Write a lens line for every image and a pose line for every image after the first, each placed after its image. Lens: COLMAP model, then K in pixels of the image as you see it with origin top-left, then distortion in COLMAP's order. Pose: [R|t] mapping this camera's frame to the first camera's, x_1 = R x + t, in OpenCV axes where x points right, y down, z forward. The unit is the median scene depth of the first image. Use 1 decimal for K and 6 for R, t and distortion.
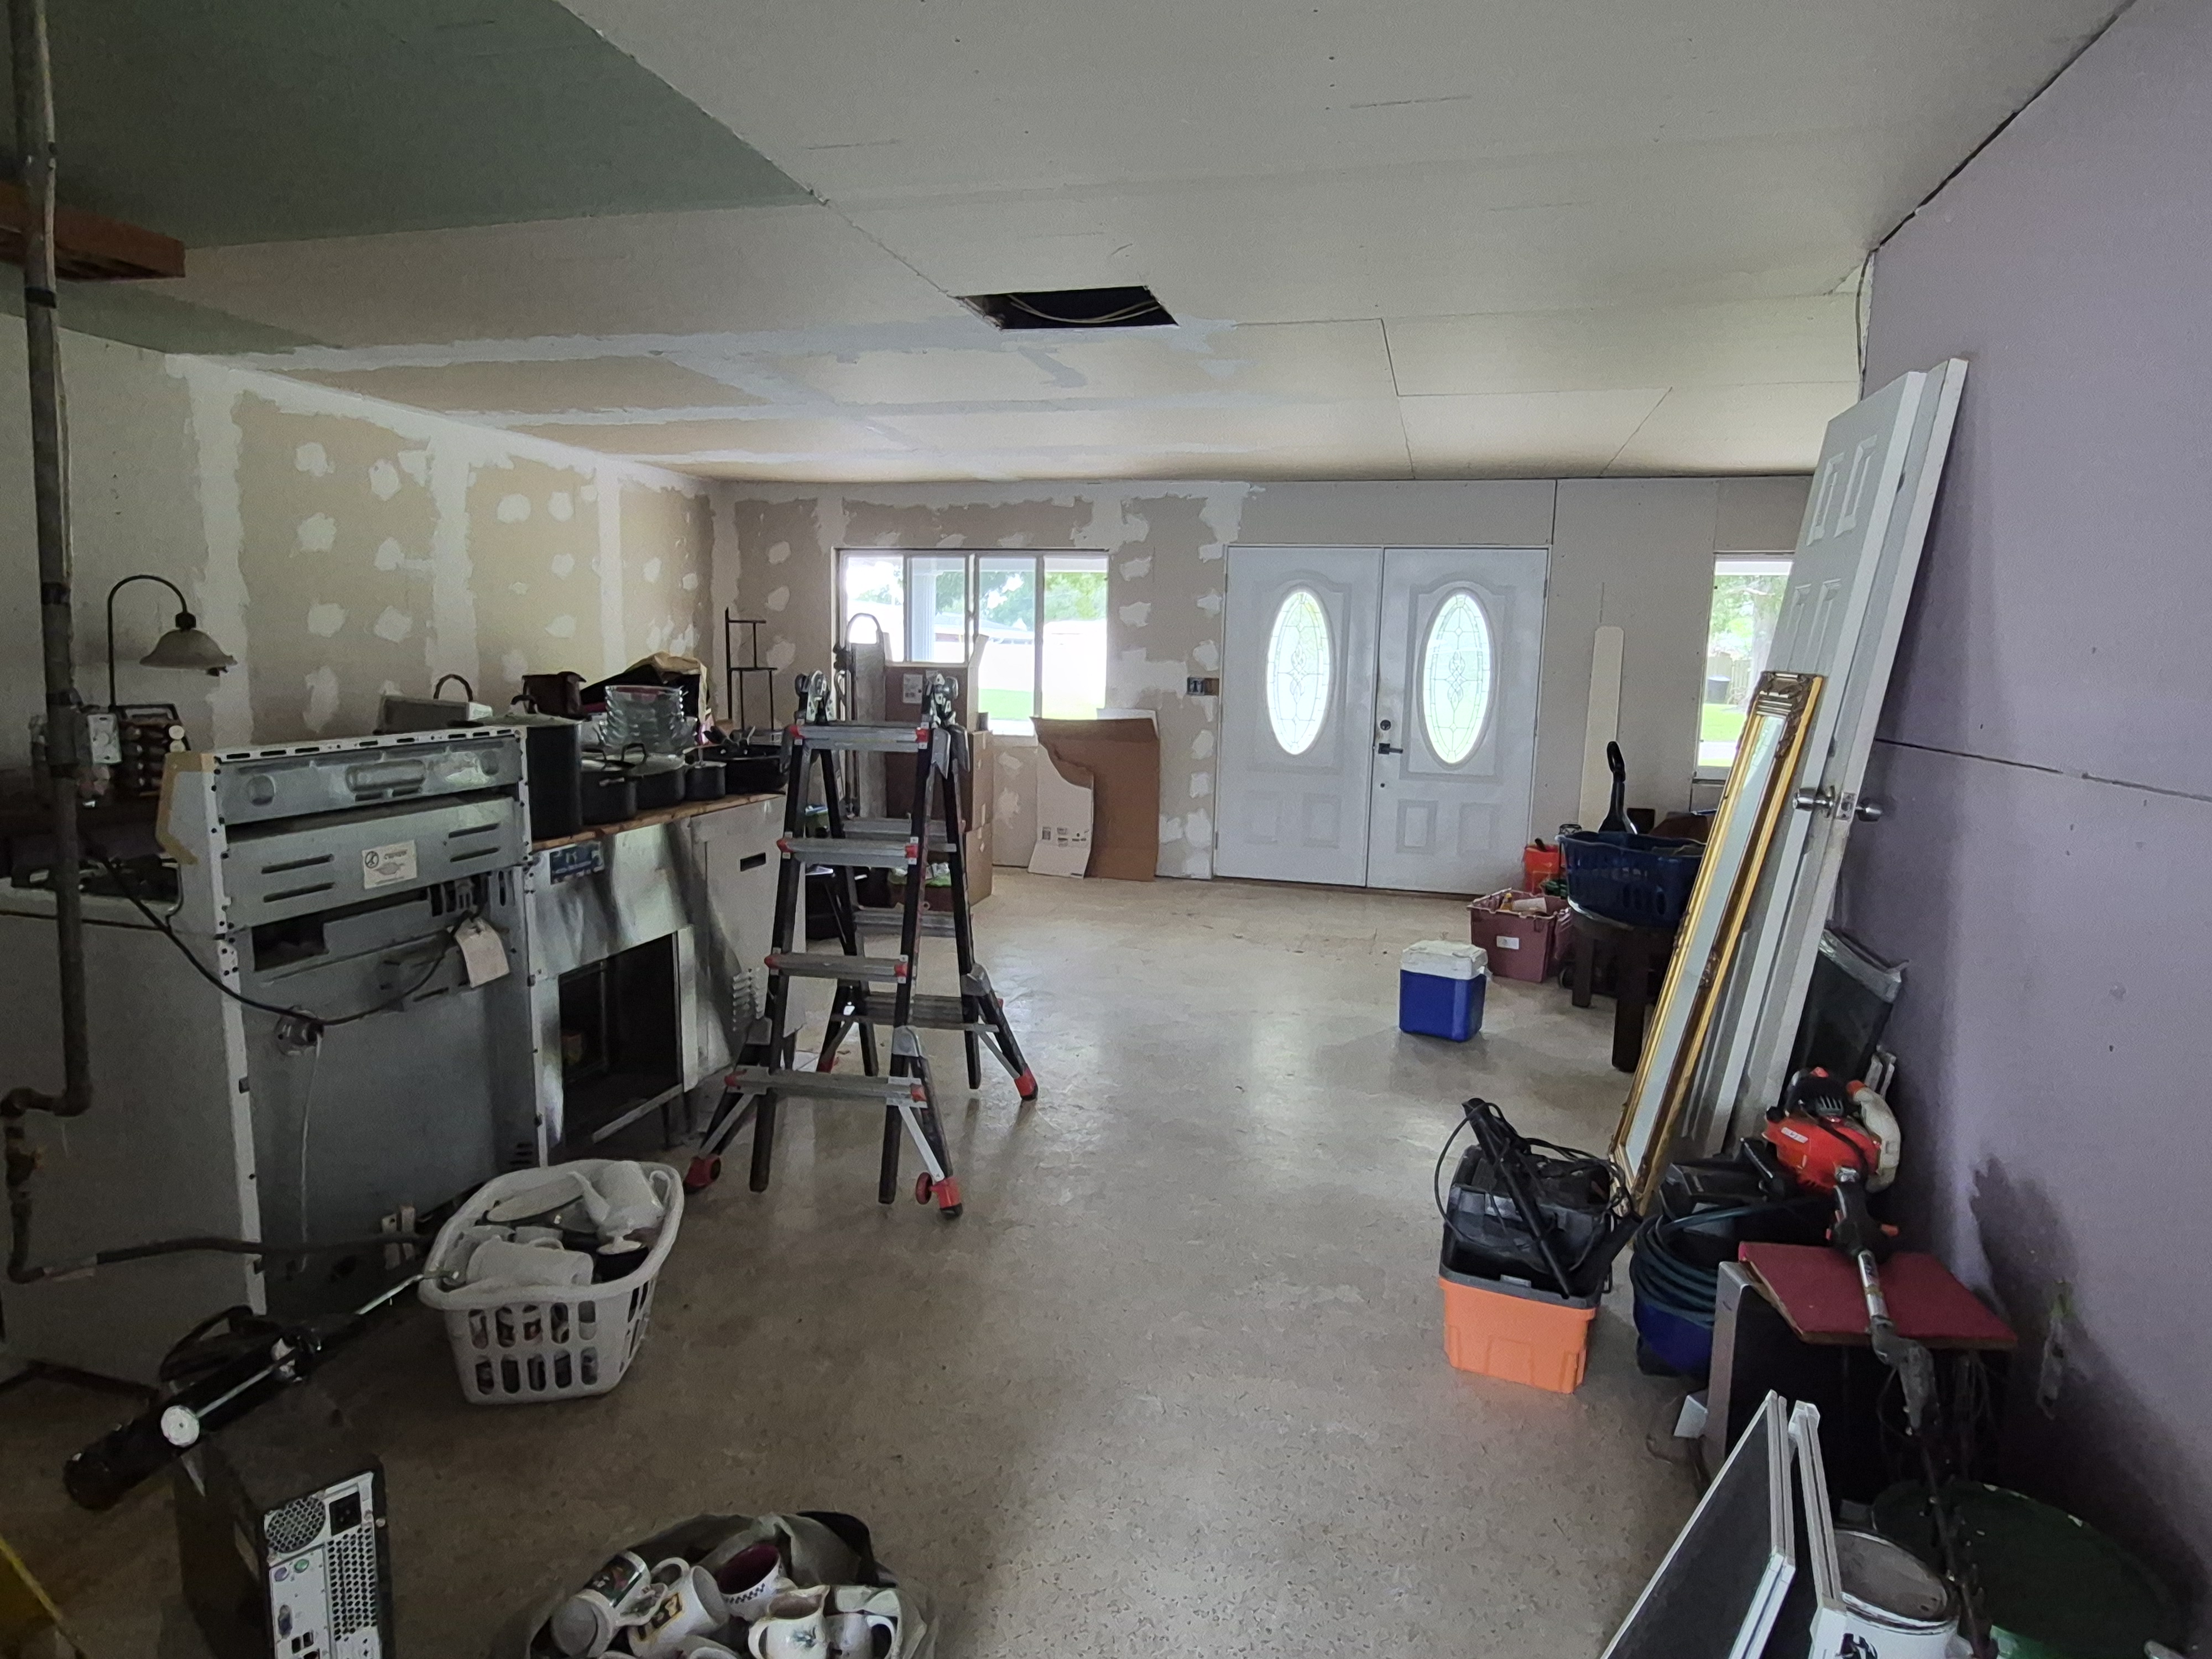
lens RADIAL K [[1269.8, 0, 1104.2], [0, 1269.8, 826.4], [0, 0, 1]] dist [0.001384, -0.000112]
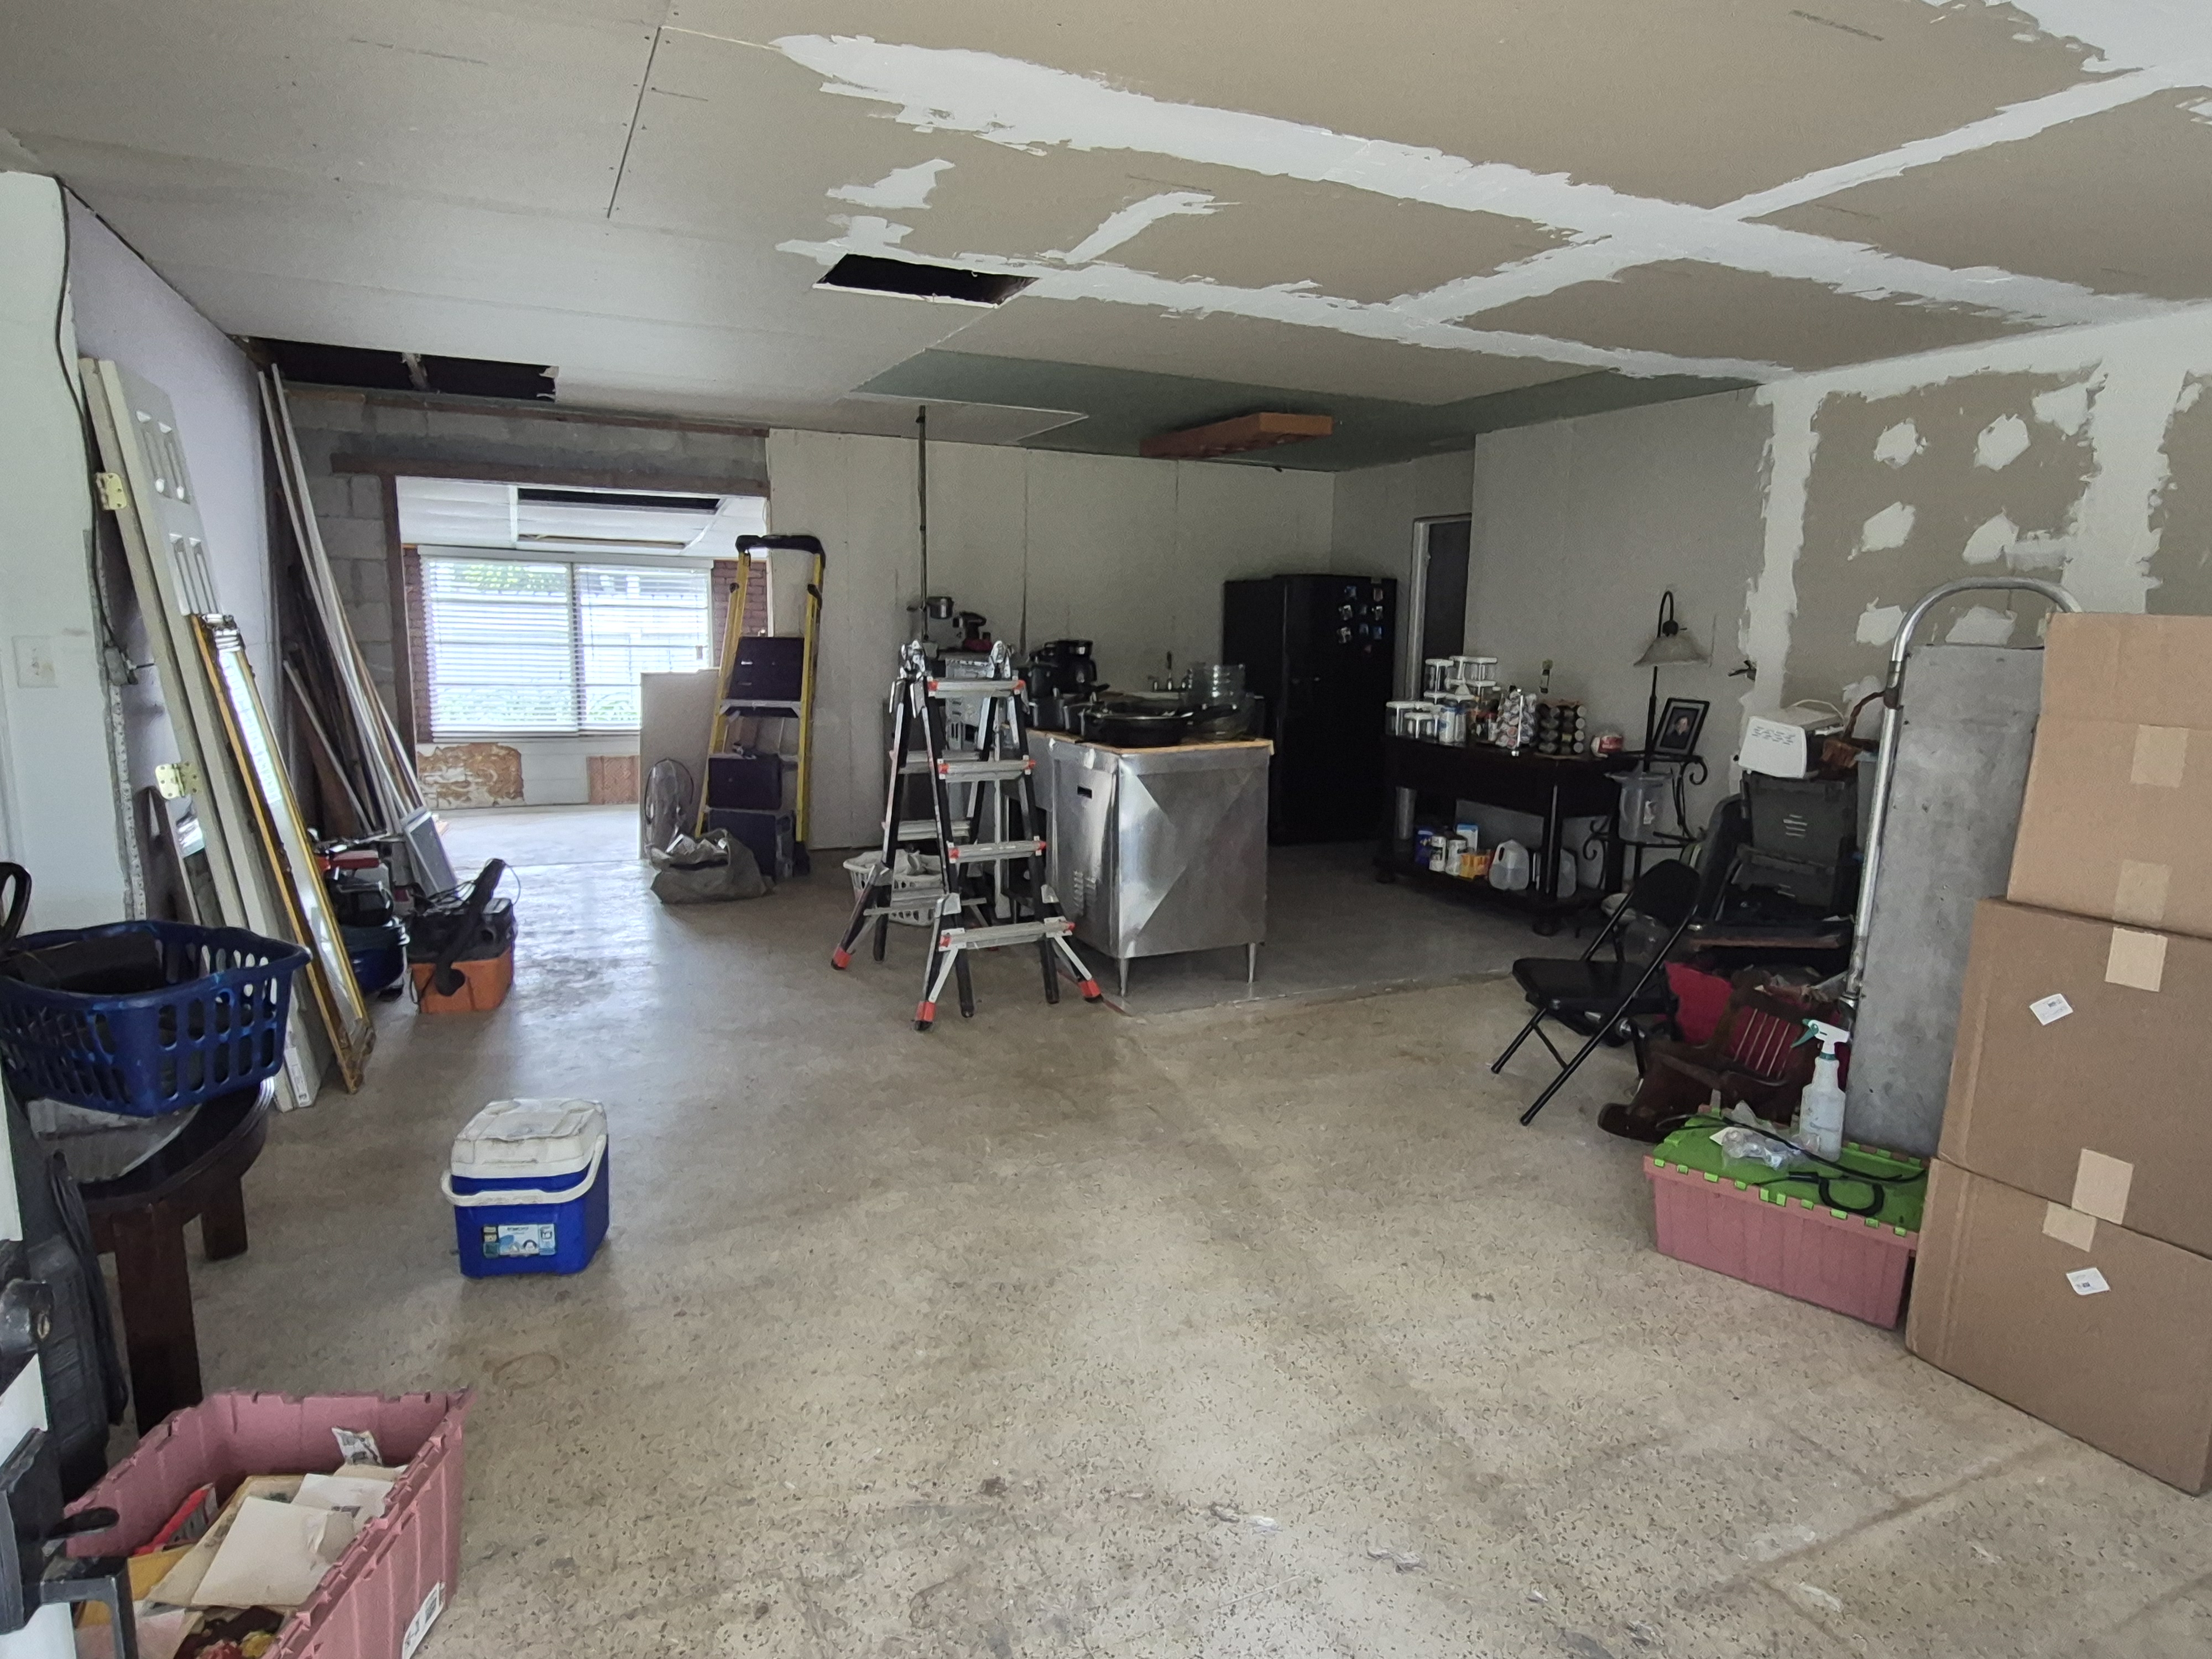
lens RADIAL K [[1269.8, 0, 1104.5], [0, 1269.8, 839.3], [0, 0, 1]] dist [0.001384, -0.000112]
pose [[-0.767702, 0.072057, -0.636743, 0.344541], [-0.125981, 0.957294, 0.260225, -0.167516], [0.628301, 0.279993, -0.725838, 1.234014]]
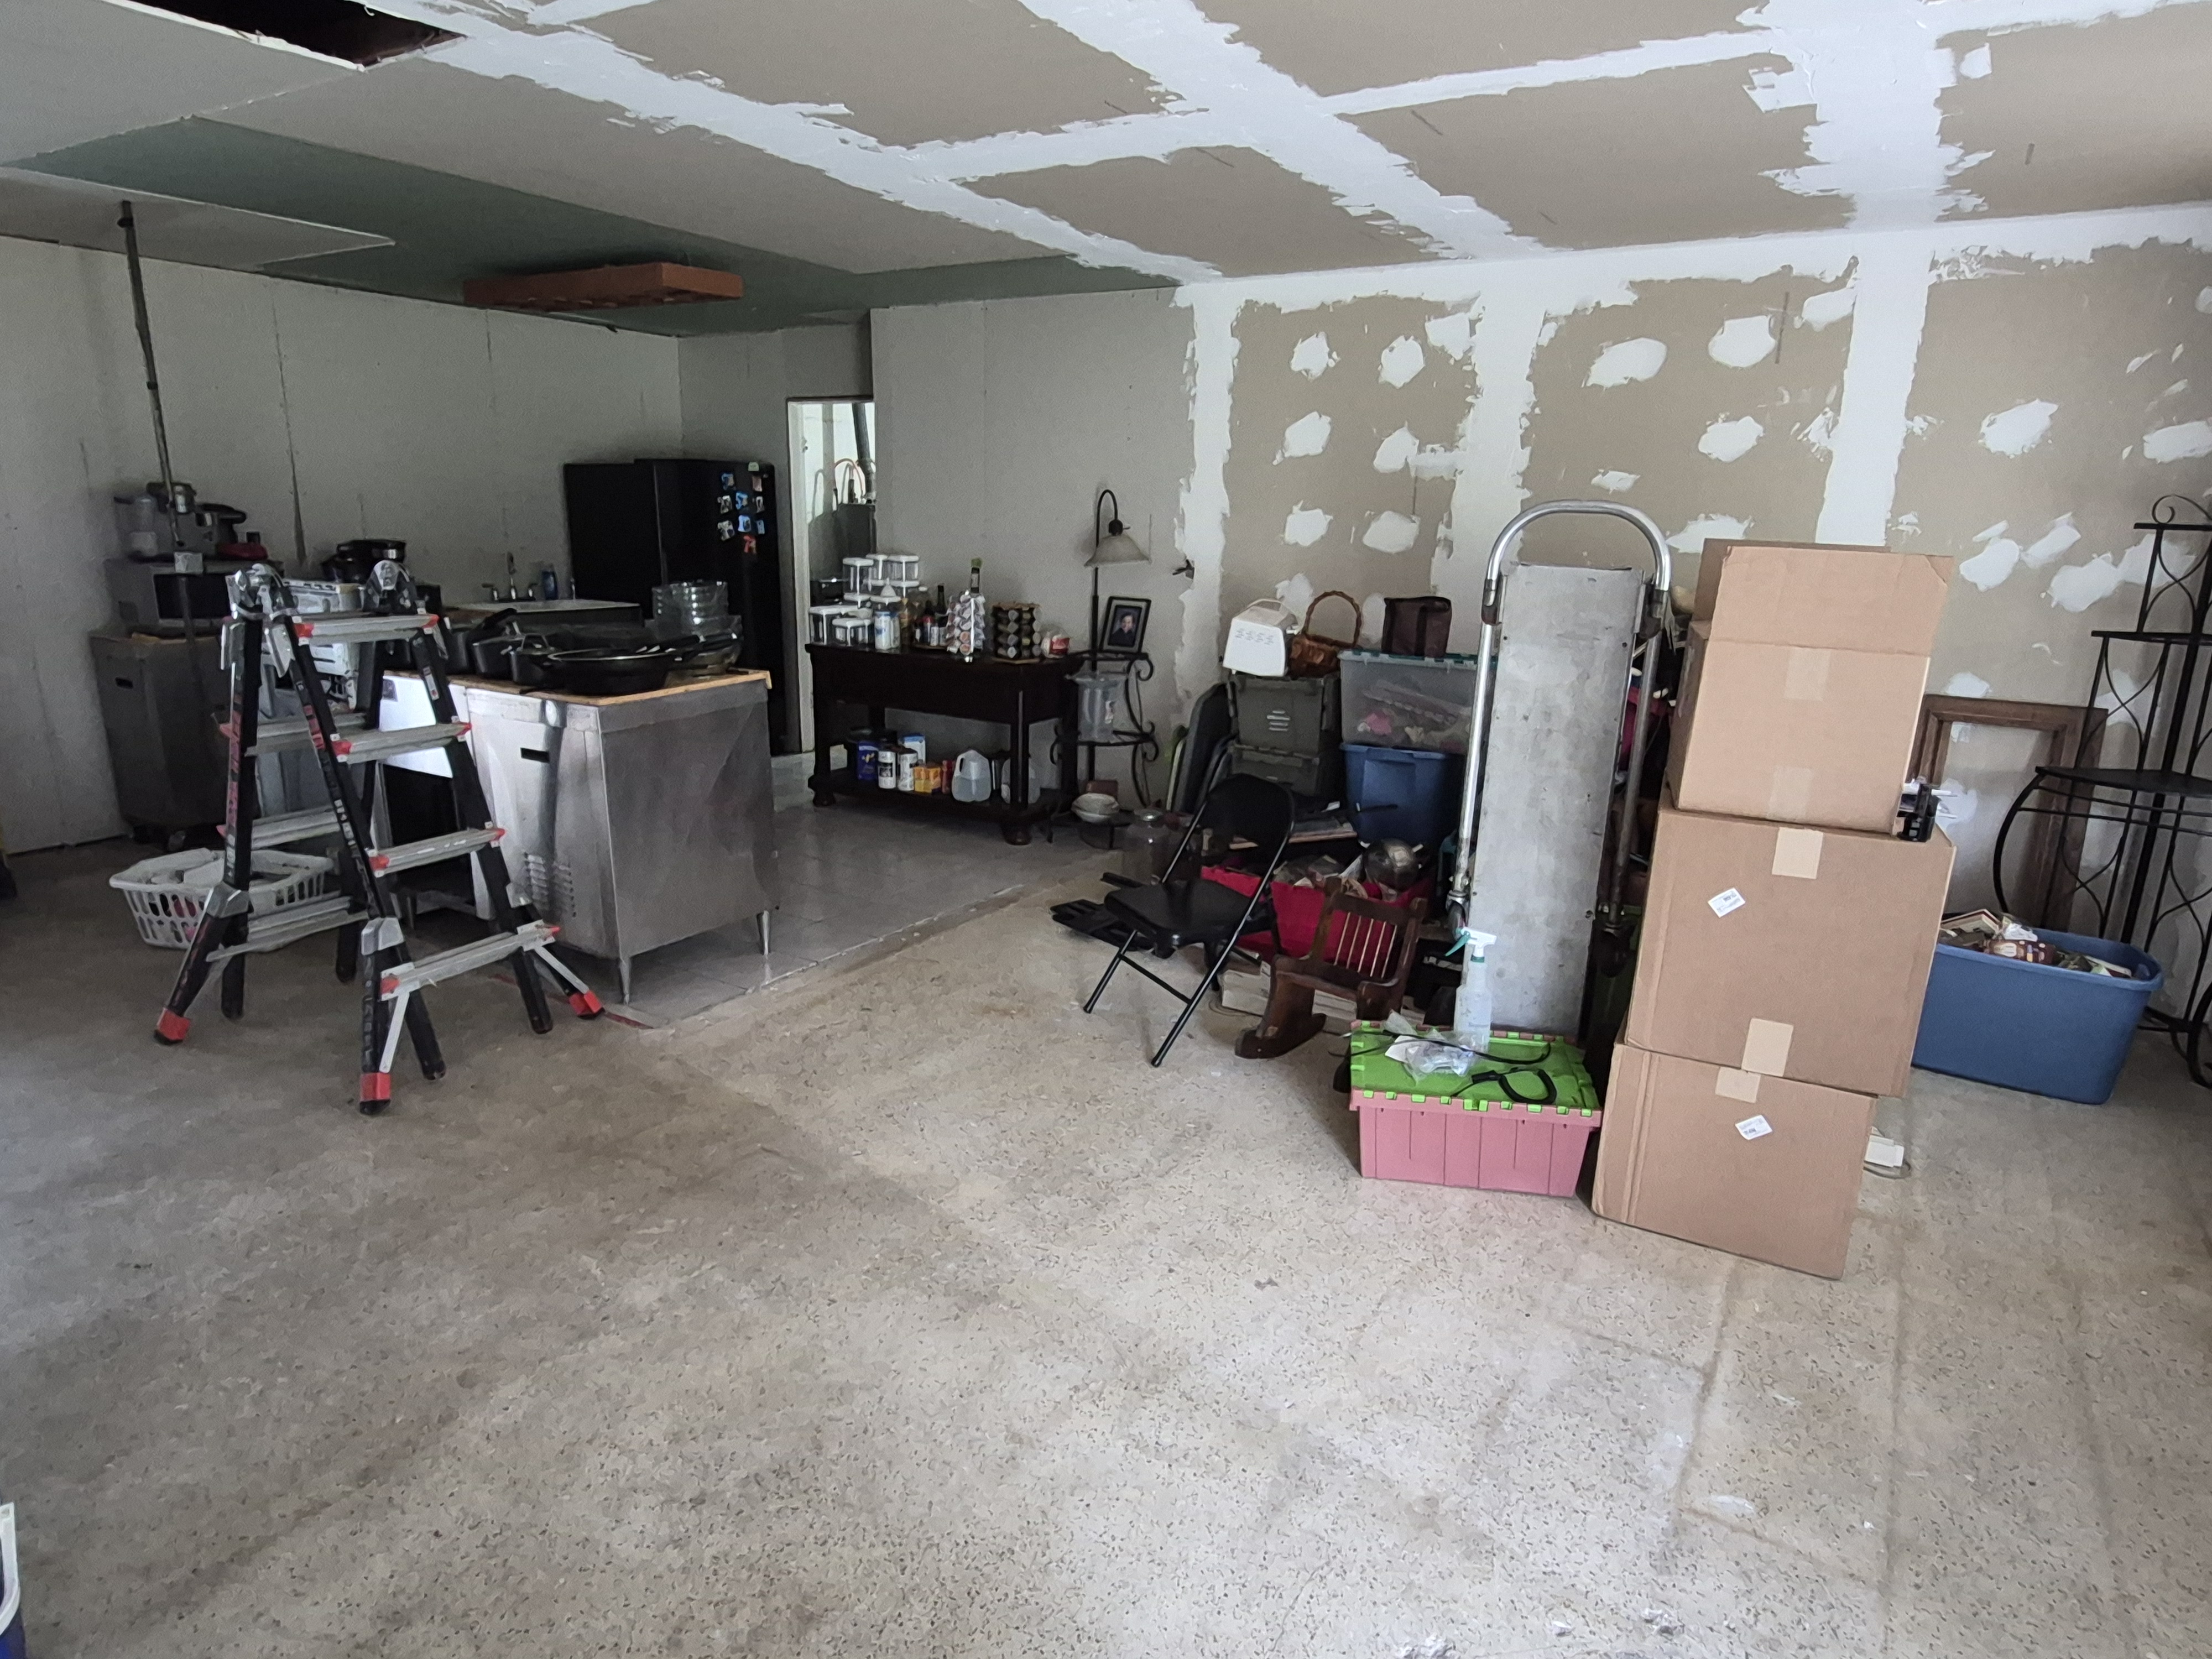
lens RADIAL K [[1269.8, 0, 1094.0], [0, 1269.8, 833.4], [0, 0, 1]] dist [0.001384, -0.000112]
pose [[-0.297533, 0.208382, -0.931692, 0.345869], [-0.161232, 0.950904, 0.264169, -0.156367], [0.940998, 0.228818, -0.249328, 1.048237]]
